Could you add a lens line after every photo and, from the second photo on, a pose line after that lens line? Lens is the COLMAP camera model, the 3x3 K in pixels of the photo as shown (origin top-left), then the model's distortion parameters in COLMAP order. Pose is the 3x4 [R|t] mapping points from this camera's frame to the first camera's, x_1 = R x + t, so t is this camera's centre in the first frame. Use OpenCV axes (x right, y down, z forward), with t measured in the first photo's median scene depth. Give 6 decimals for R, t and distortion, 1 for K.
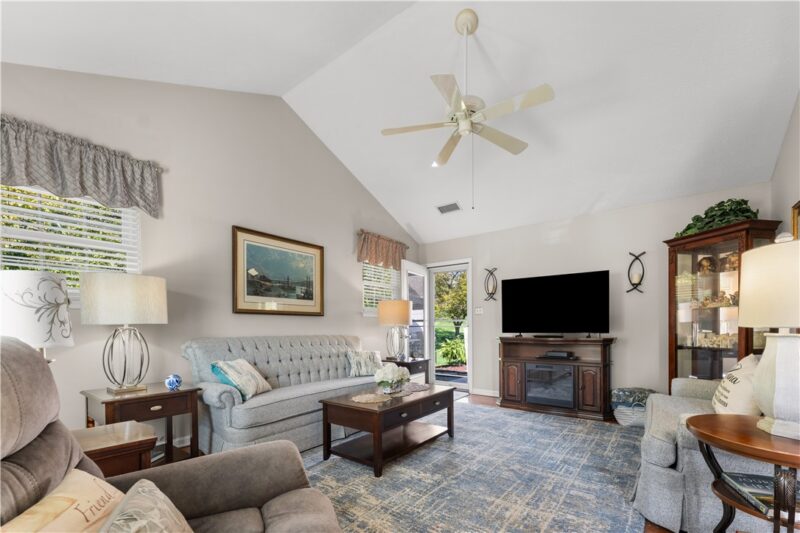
lens RADIAL K [[336.6, 0, 400.2], [0, 336.6, 335.1], [0, 0, 1]] dist [-0.000093, -0.000032]
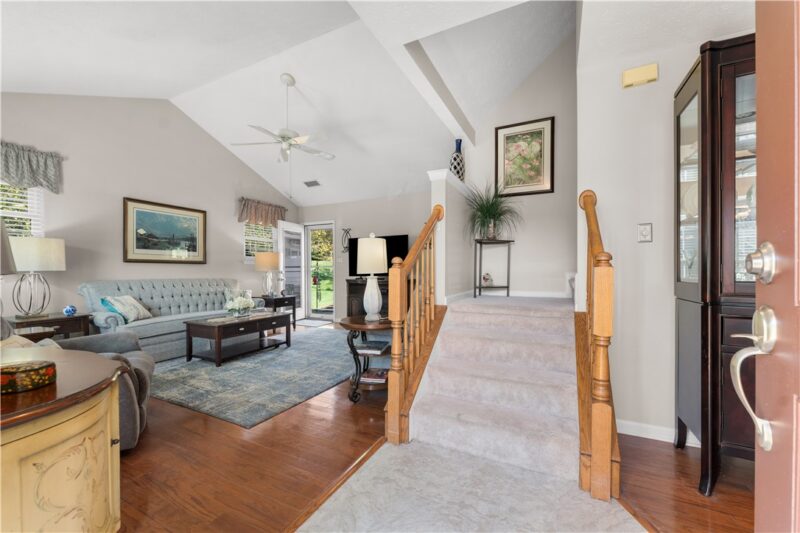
lens RADIAL K [[325.3, 0, 397.0], [0, 325.3, 274.9], [0, 0, 1]] dist [-0.000764, 0.000109]
pose [[0.984296, -0.001840, 0.176518, 0.366349], [0.003822, 0.999933, -0.010893, 0.004545], [-0.176486, 0.011396, 0.984237, -0.493778]]
